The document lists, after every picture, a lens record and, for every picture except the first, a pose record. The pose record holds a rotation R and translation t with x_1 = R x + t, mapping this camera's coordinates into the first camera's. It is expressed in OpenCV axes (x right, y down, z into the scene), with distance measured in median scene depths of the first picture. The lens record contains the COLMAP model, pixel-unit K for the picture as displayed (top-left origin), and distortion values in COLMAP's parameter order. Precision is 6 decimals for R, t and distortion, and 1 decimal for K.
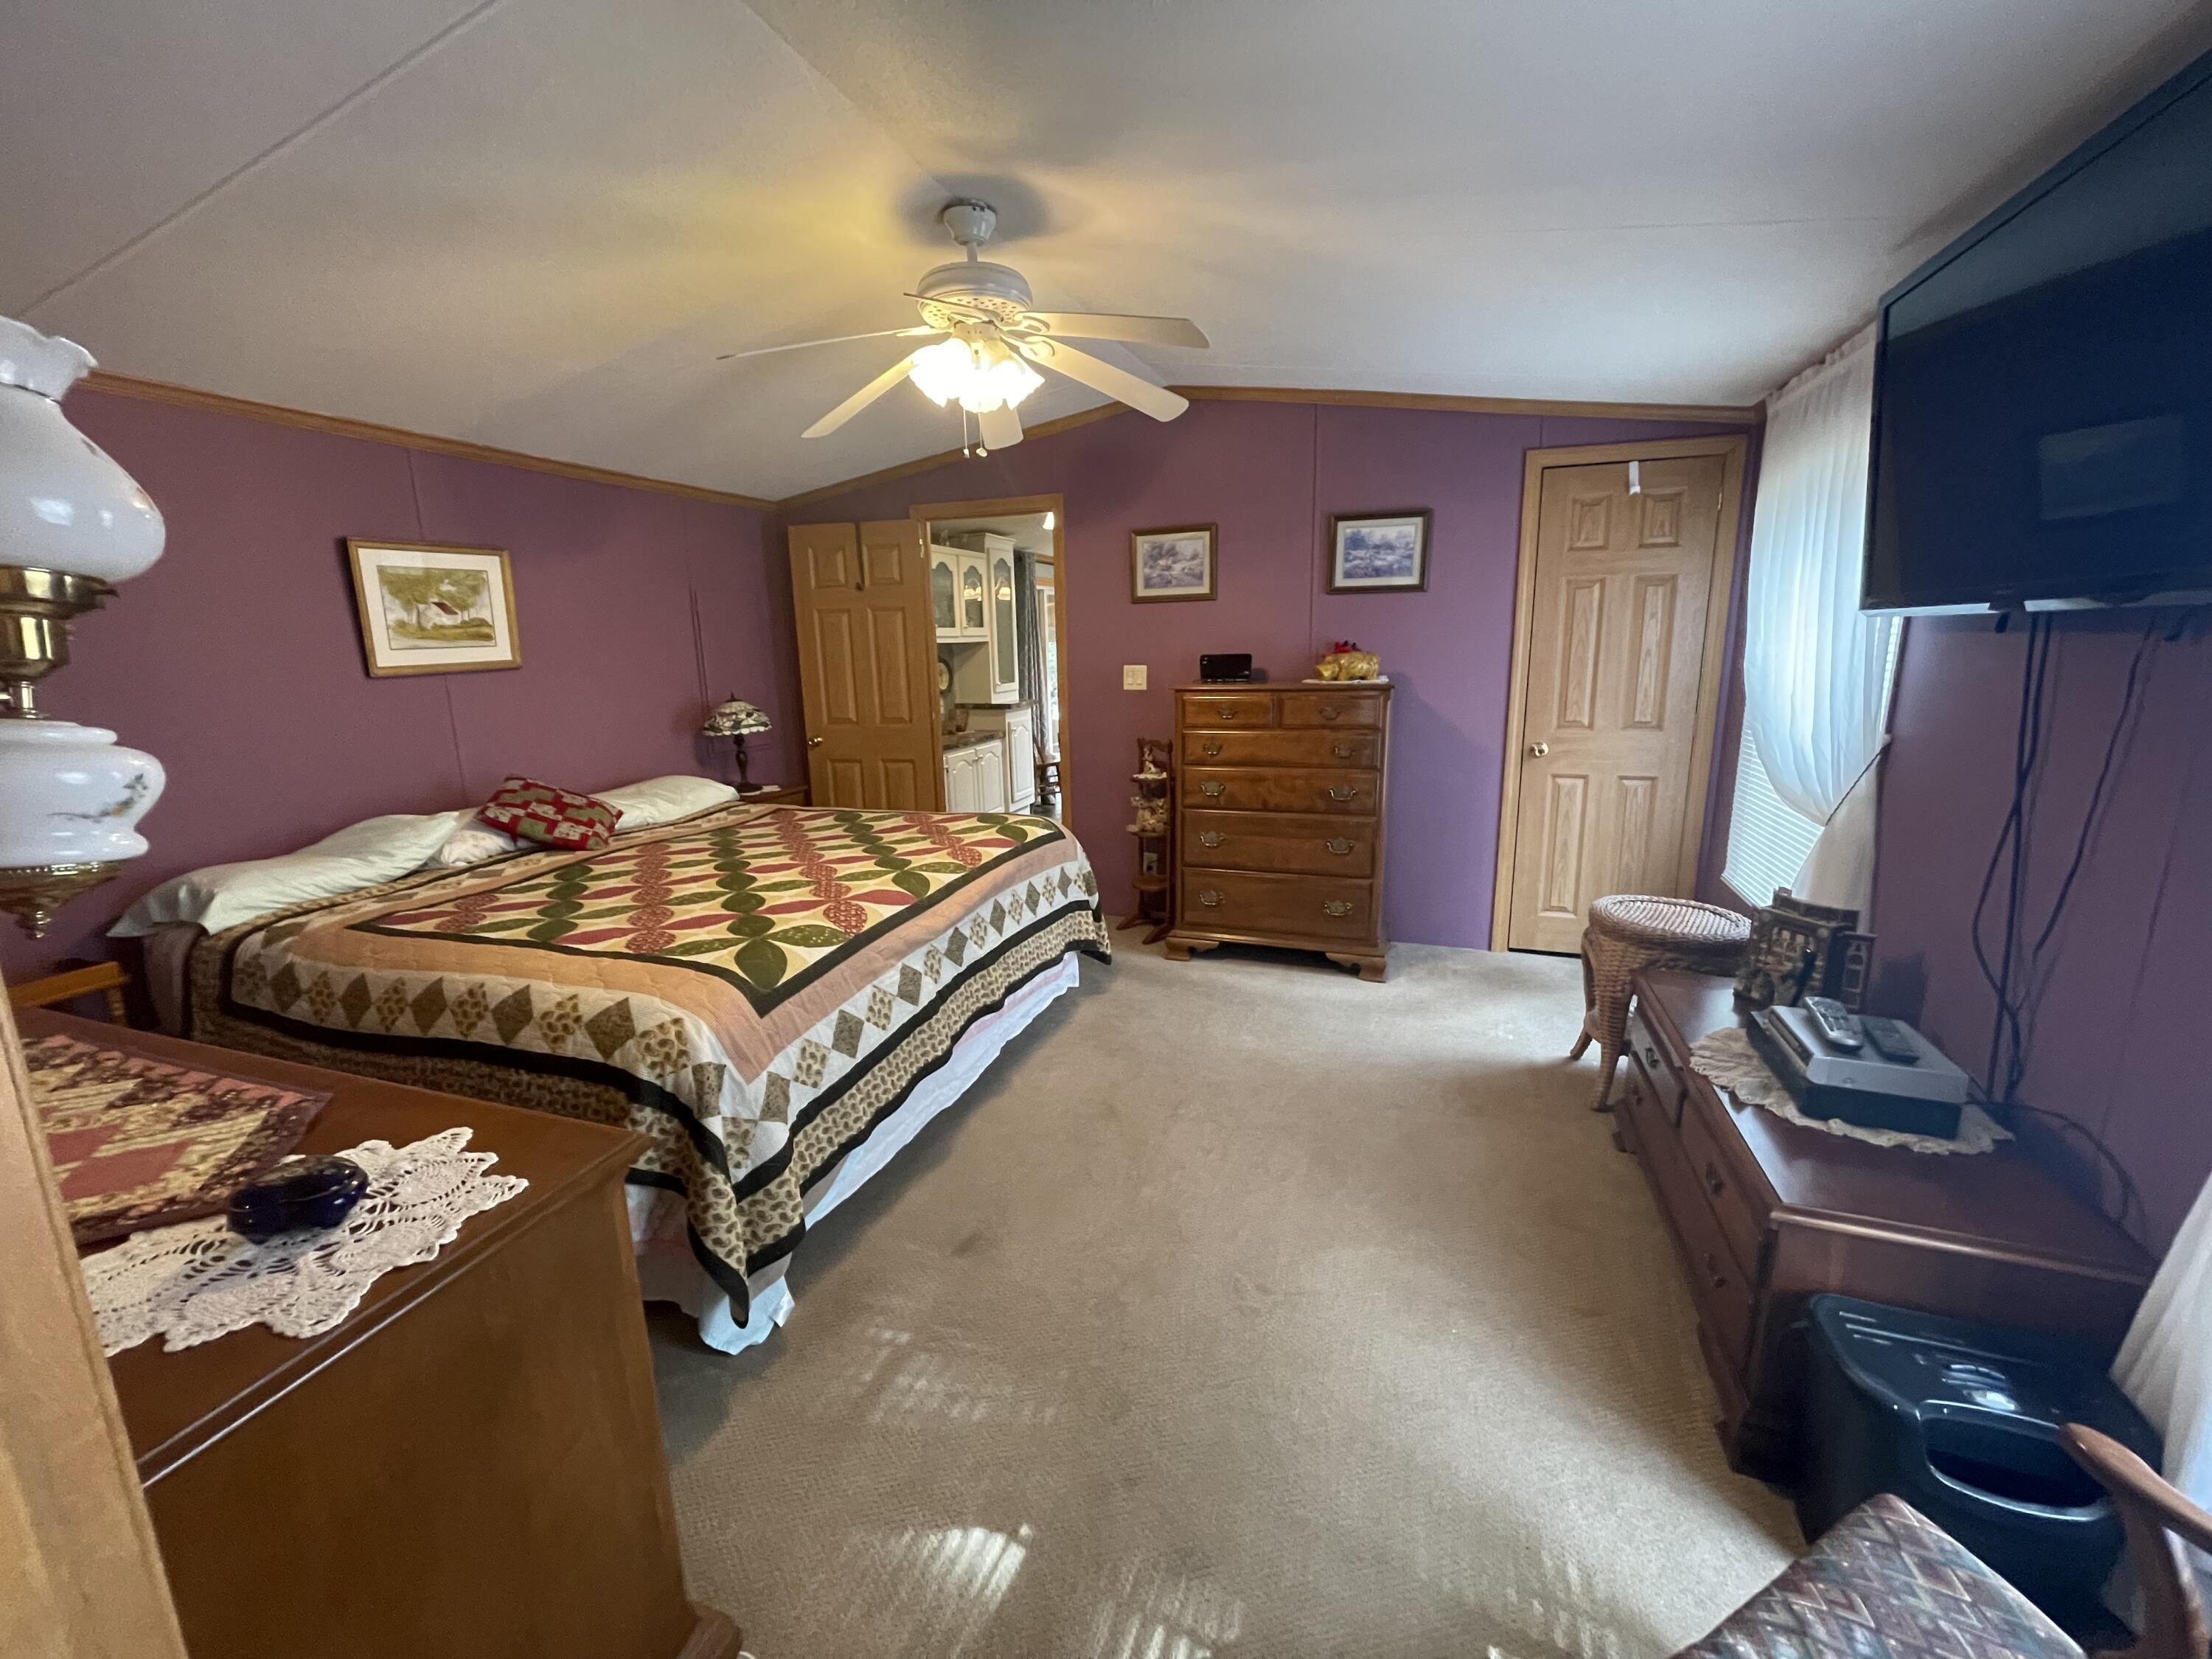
lens RADIAL K [[892.4, 0, 1092.6], [0, 892.4, 827.2], [0, 0, 1]] dist [0.002525, 0.000328]
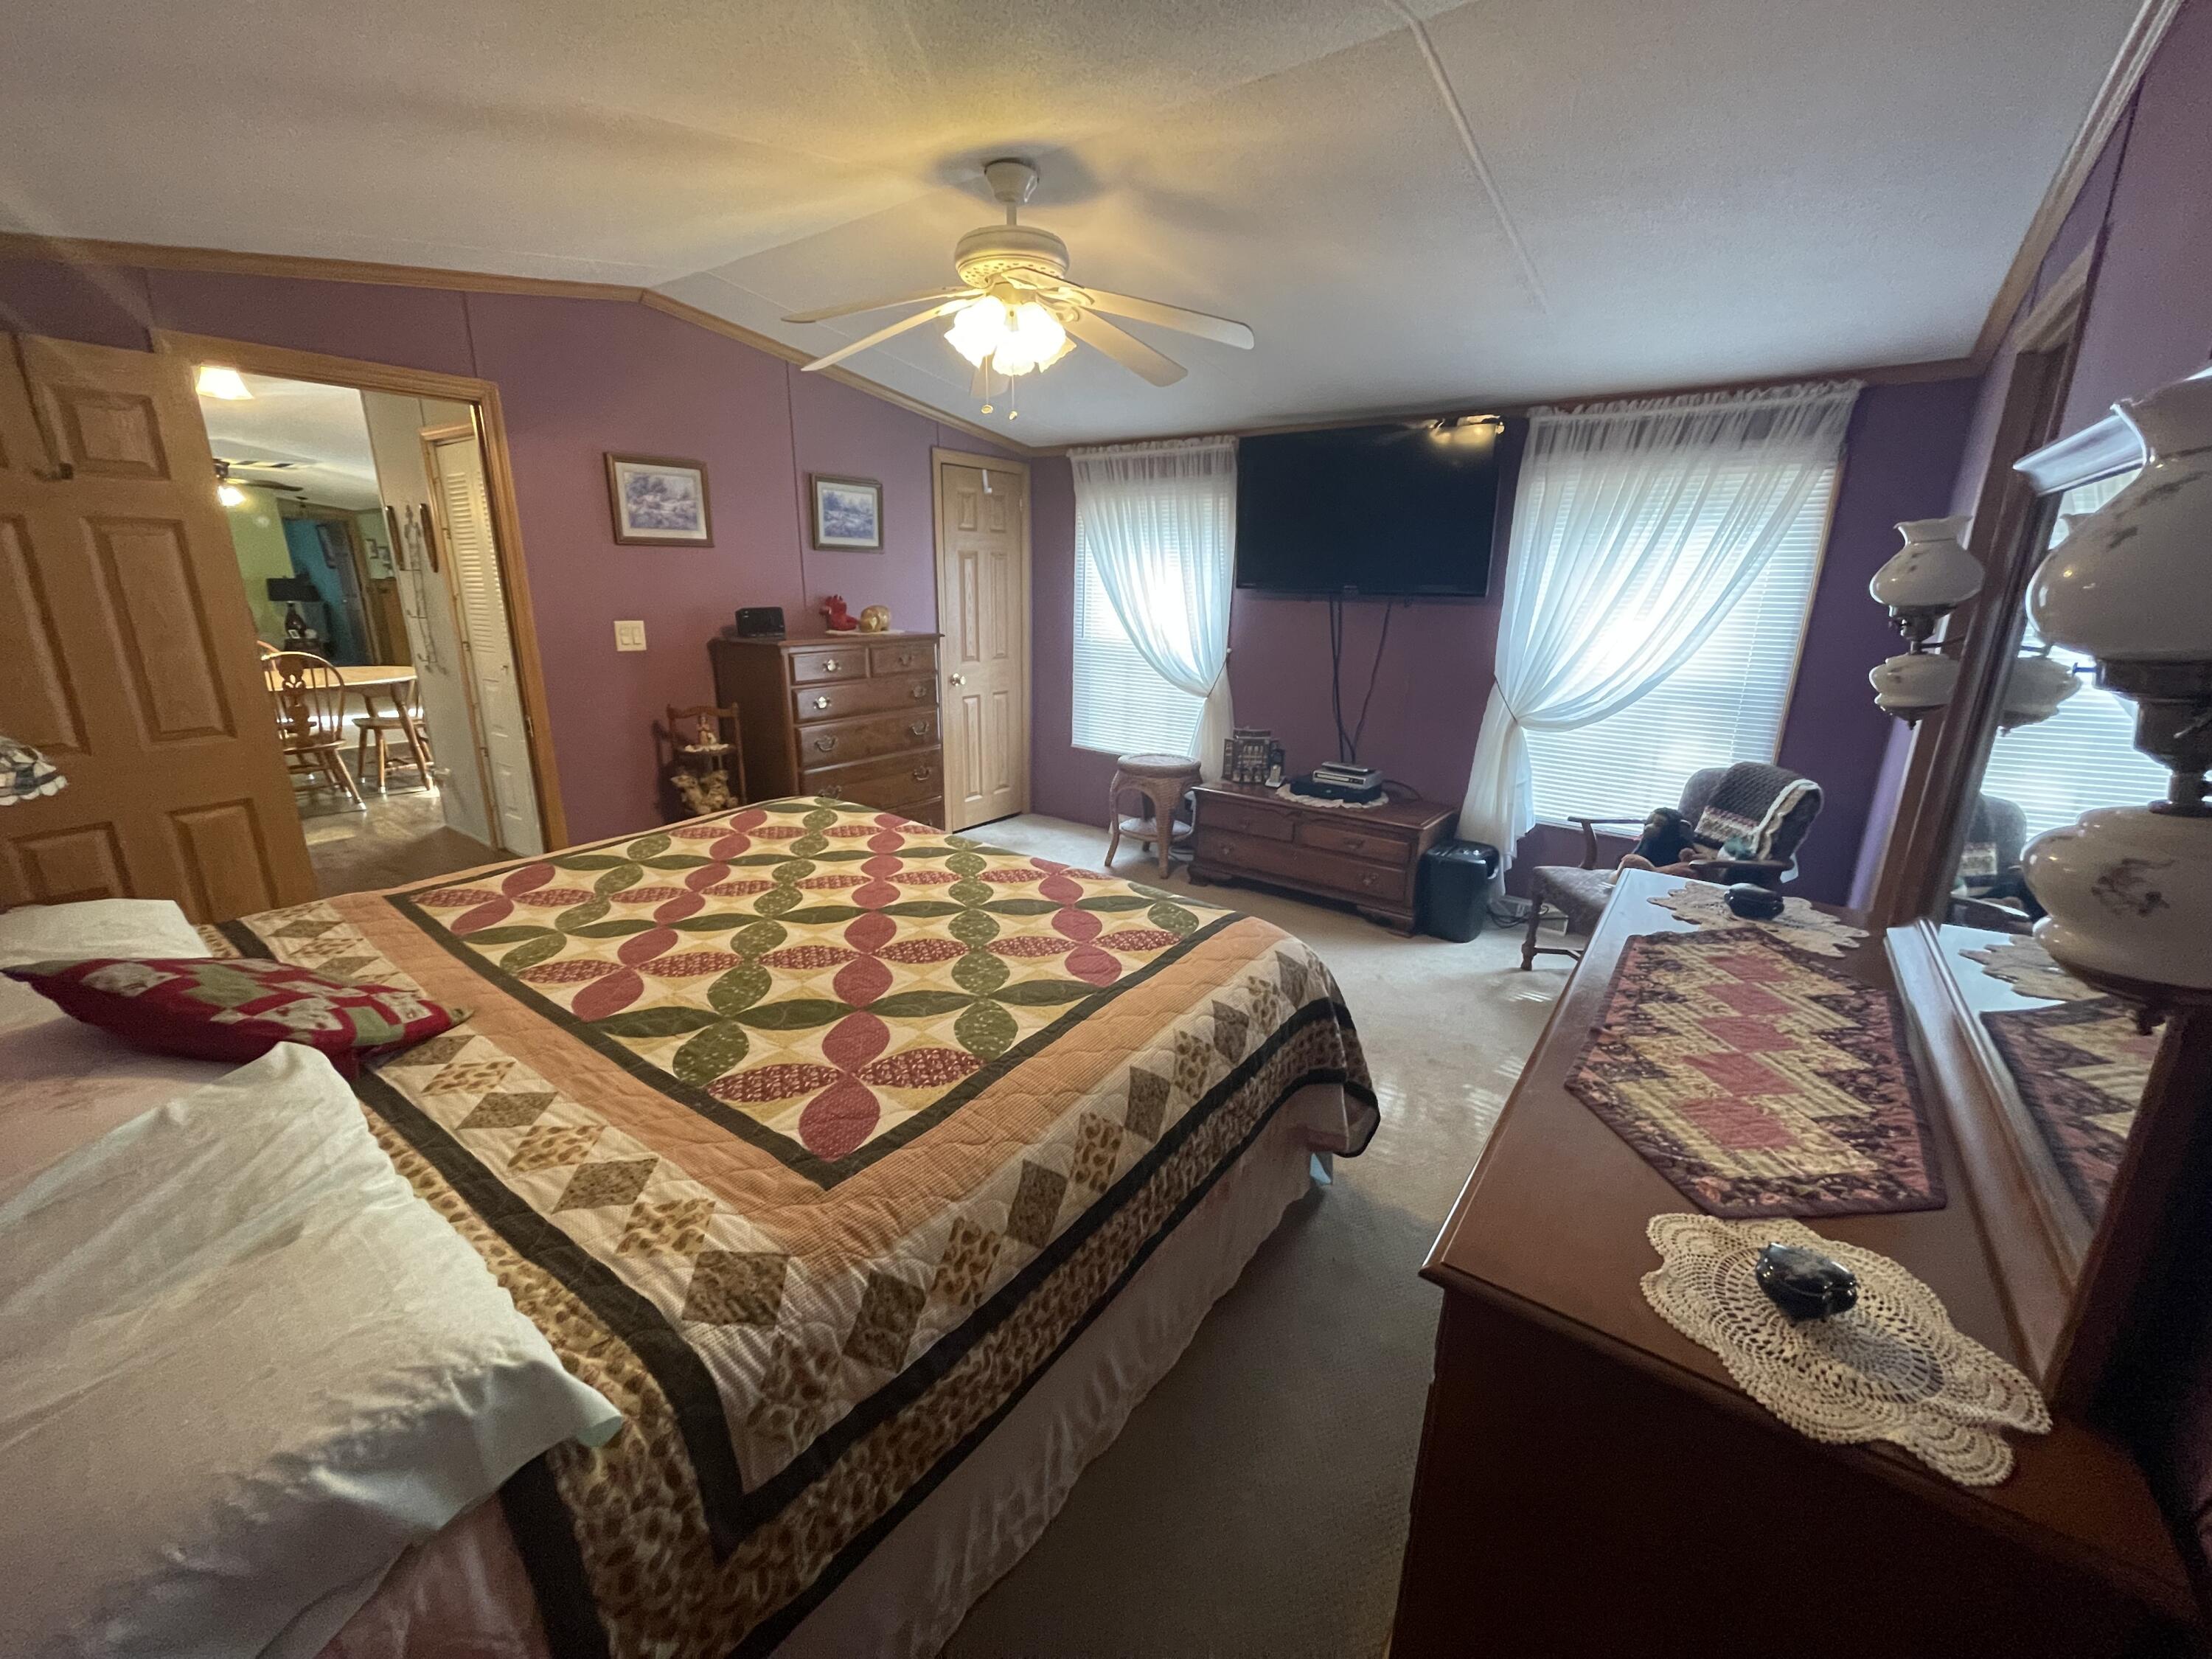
lens RADIAL K [[892.4, 0, 1092.6], [0, 892.4, 827.2], [0, 0, 1]] dist [0.002525, 0.000328]
pose [[0.286908, -0.236230, 0.928375, -0.909090], [0.176100, 0.965609, 0.191282, -0.114967], [-0.941633, 0.108607, 0.318641, 0.506403]]
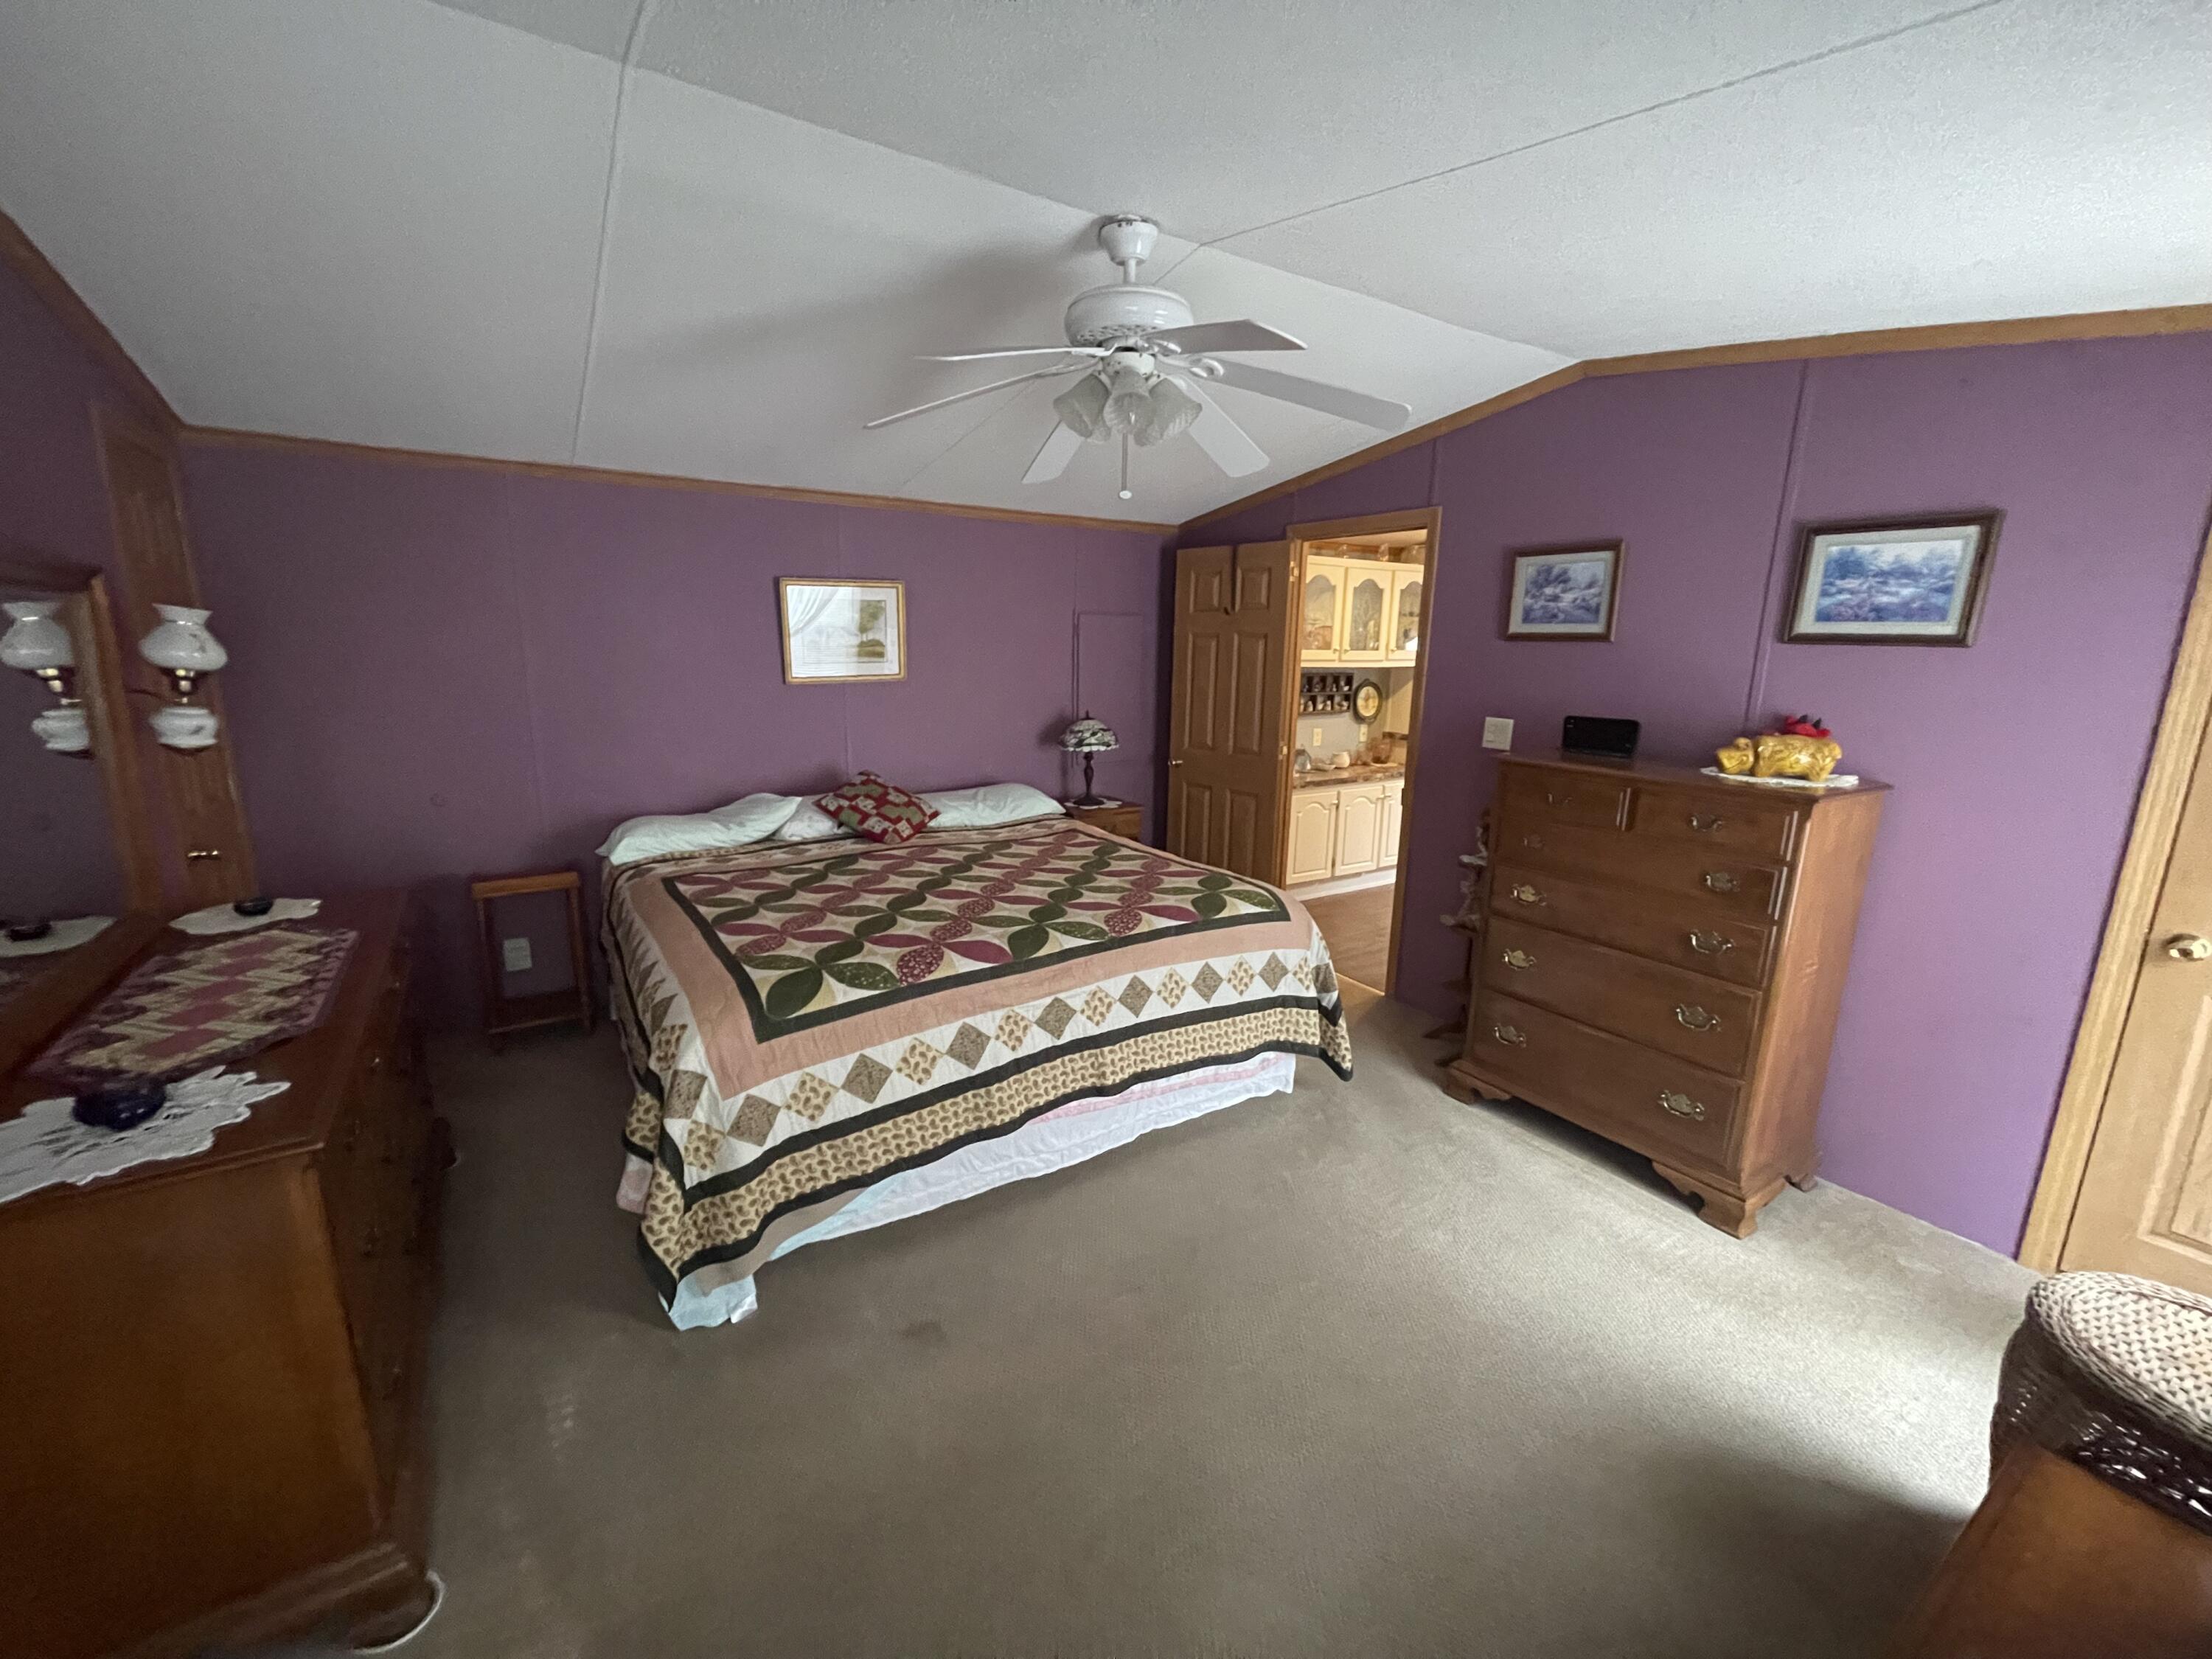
lens RADIAL K [[898.3, 0, 1092.9], [0, 898.3, 828.7], [0, 0, 1]] dist [-0.000818, 0.000081]
pose [[0.800128, 0.160168, -0.578049, 0.336353], [-0.156579, 0.986049, 0.056483, -0.104677], [0.579032, 0.045317, 0.814045, 0.204469]]
